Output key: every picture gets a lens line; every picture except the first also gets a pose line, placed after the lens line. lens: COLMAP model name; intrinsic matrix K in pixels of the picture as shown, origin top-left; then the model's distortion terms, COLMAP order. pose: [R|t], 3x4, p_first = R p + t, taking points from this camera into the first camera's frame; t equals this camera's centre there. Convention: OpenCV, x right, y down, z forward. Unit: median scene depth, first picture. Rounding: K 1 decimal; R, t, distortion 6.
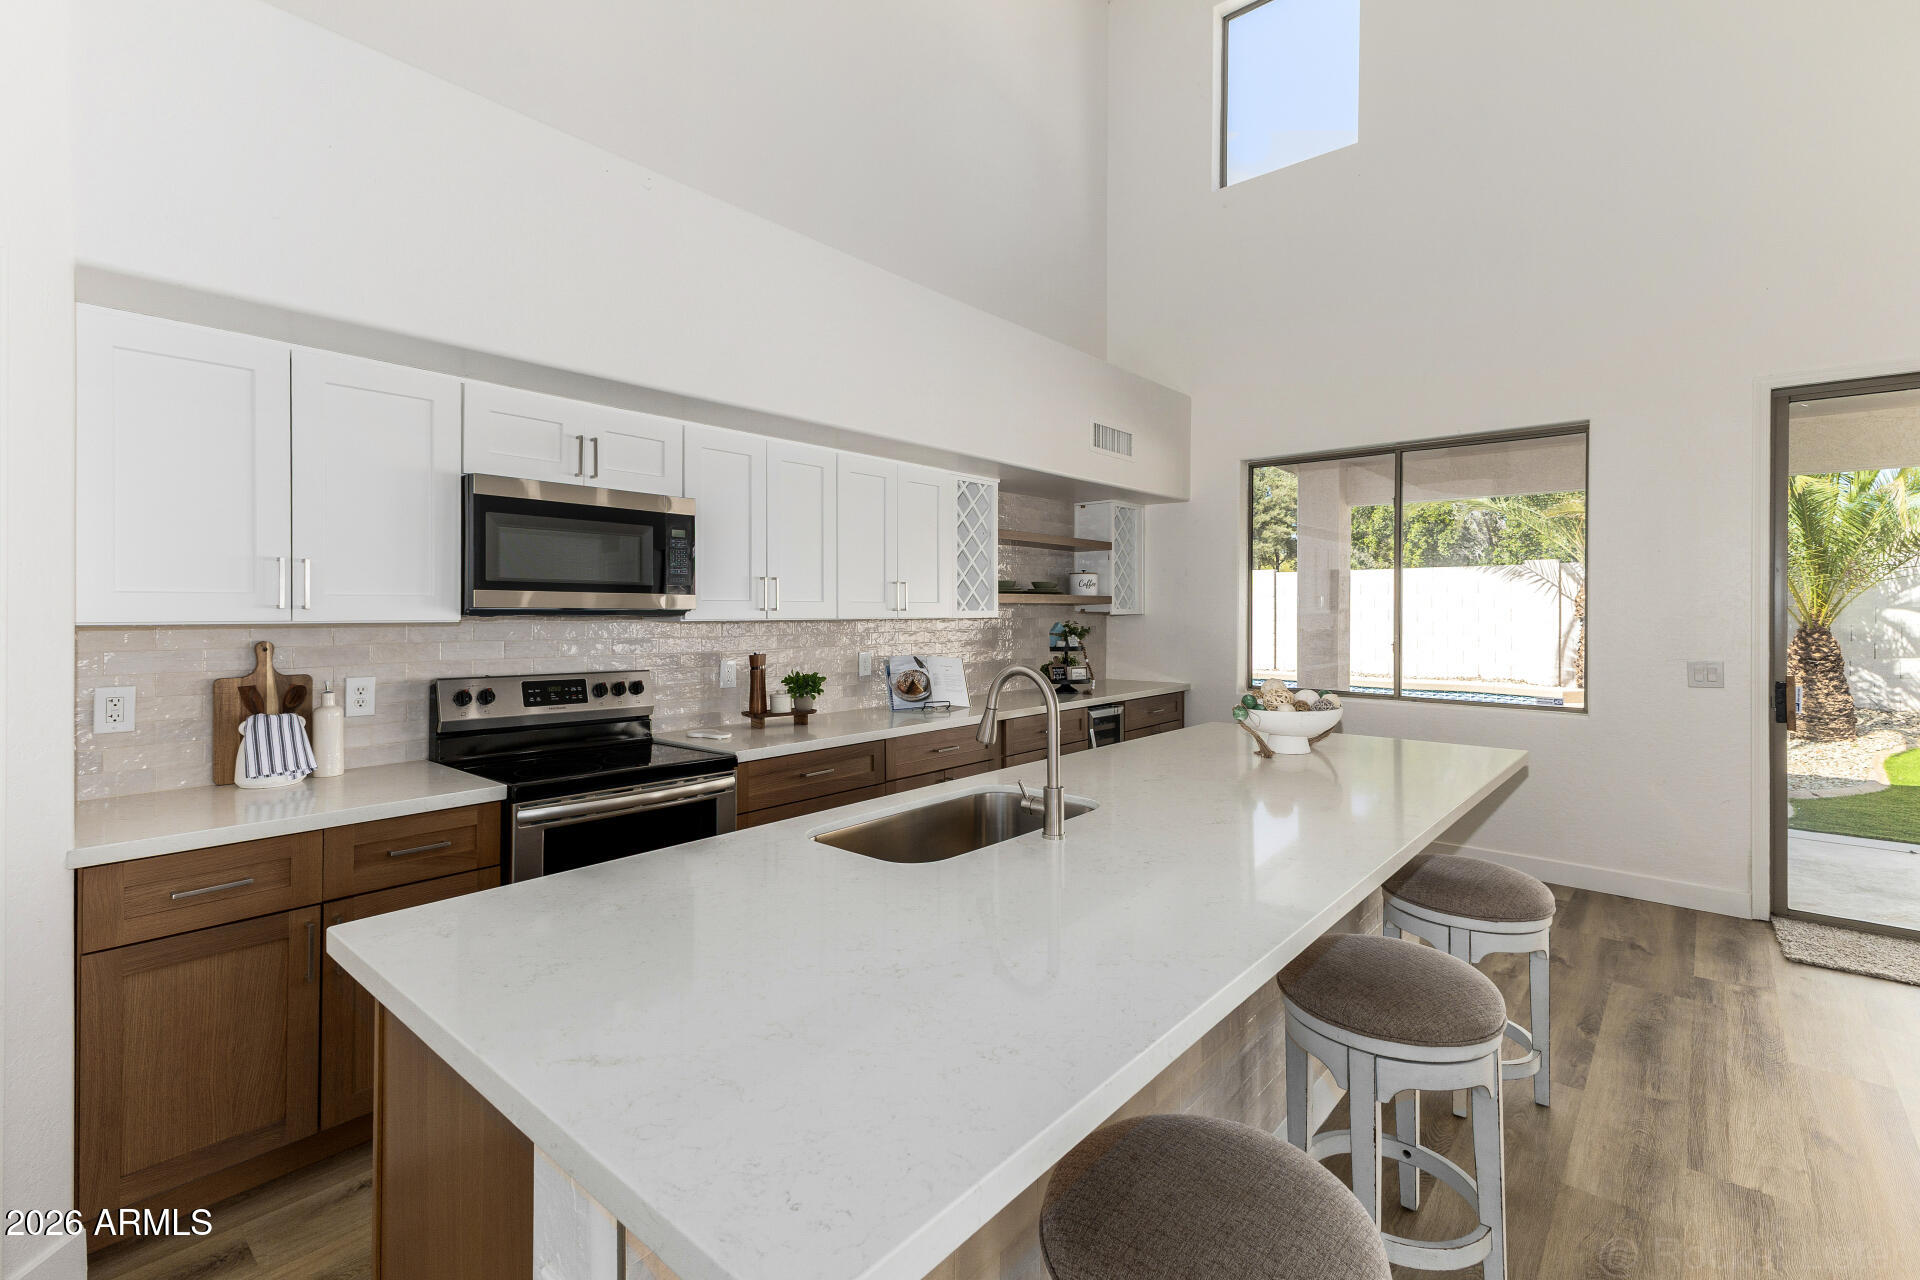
lens RADIAL K [[861.1, 0, 963.2], [0, 861.1, 614.2], [0, 0, 1]] dist [0.019637, -0.000117]
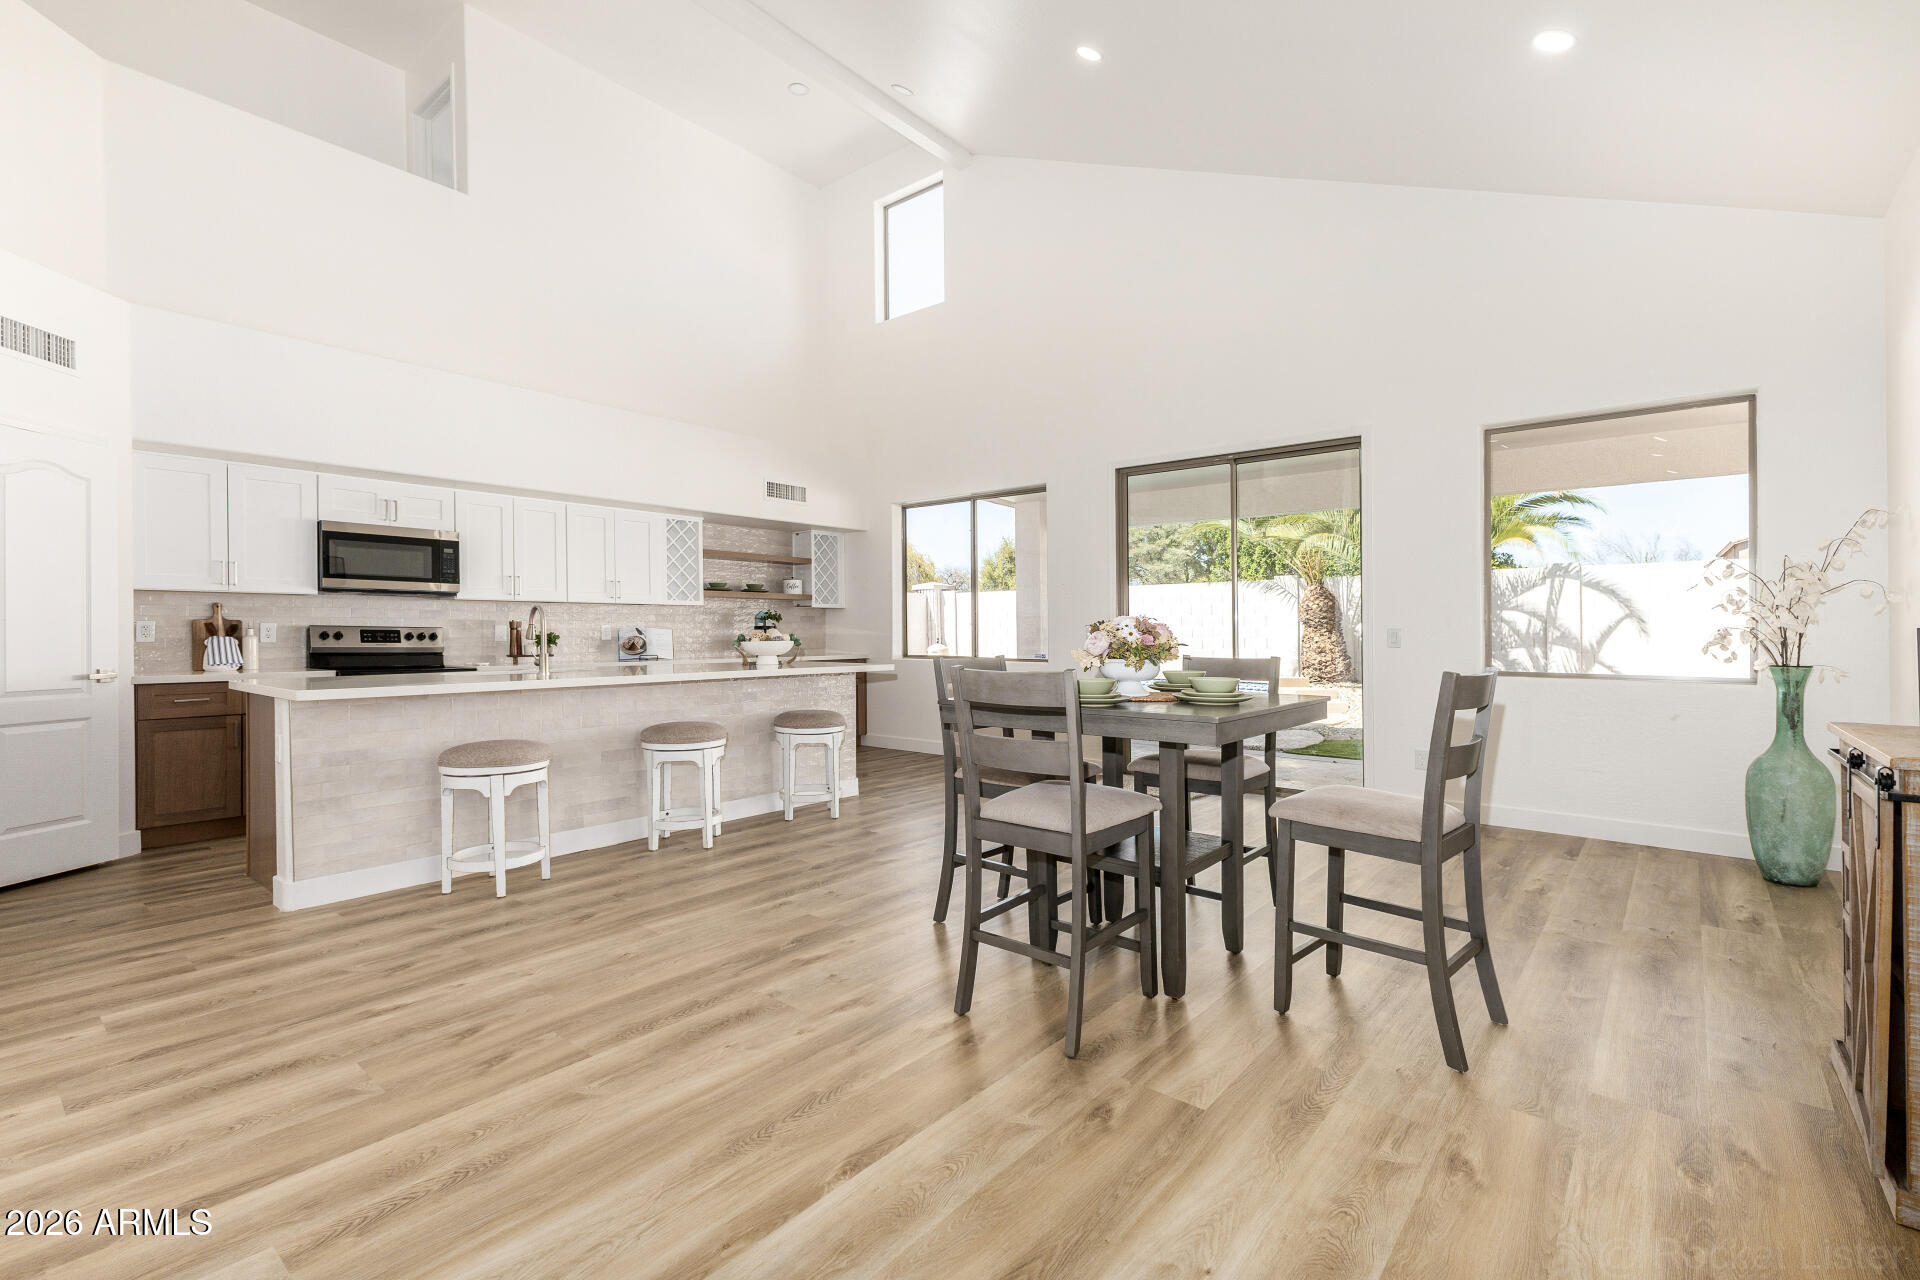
lens RADIAL K [[843.7, 0, 960.0], [0, 843.7, 640.0], [0, 0, 1]] dist [0.021296, -0.000103]
pose [[0.999950, -0.003556, 0.009392, 0.696749], [0.003517, 0.999985, 0.004200, 0.087289], [-0.009407, -0.004167, 0.999947, -0.777583]]
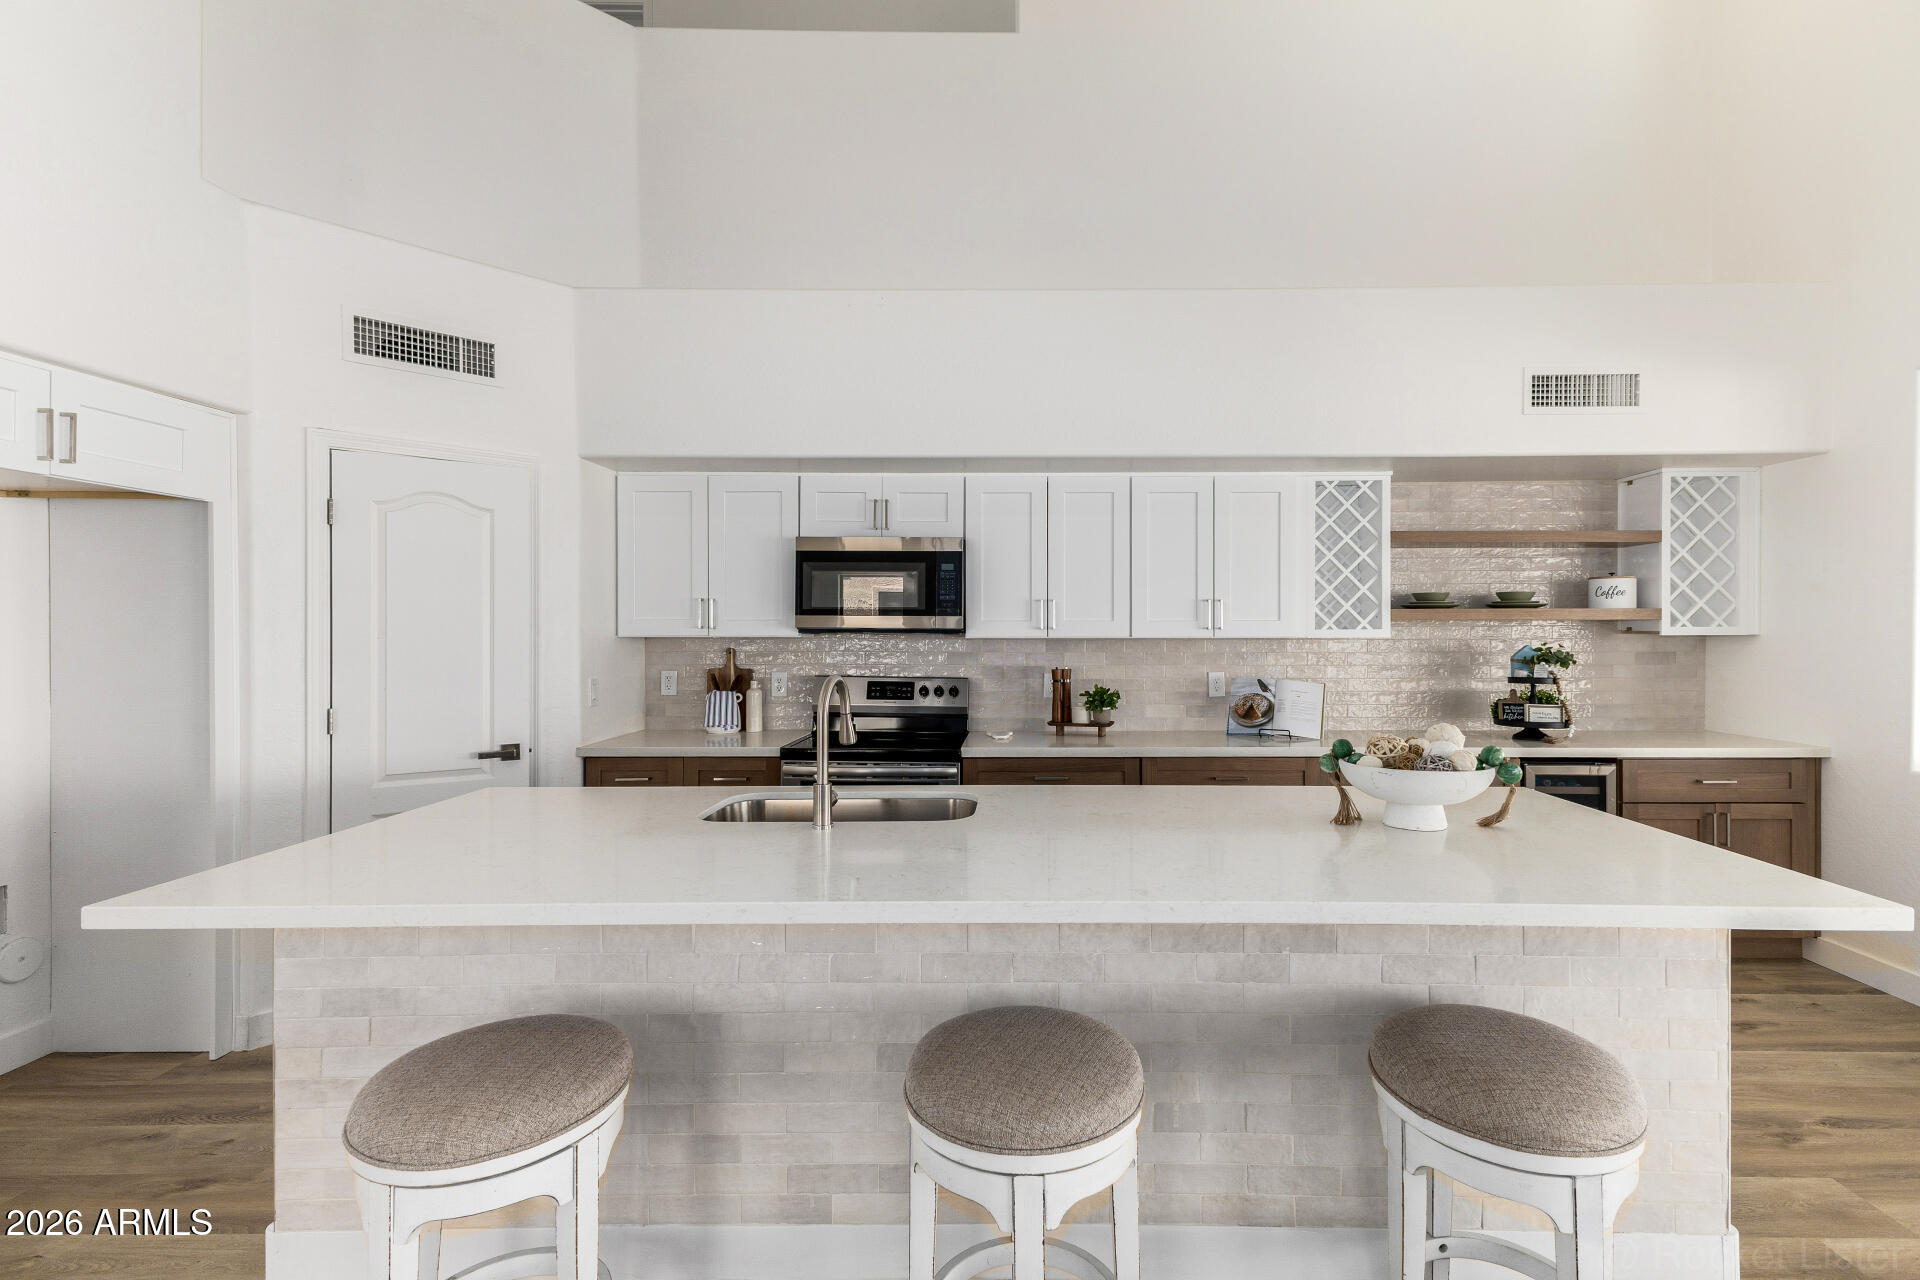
lens RADIAL K [[857.7, 0, 1023.1], [0, 857.7, 643.8], [0, 0, 1]] dist [0.022493, 0.000148]
pose [[0.645894, 0.011562, -0.763339, 0.628567], [-0.003199, 0.999918, 0.012439, 0.000343], [0.763420, -0.005593, 0.645878, 0.267918]]
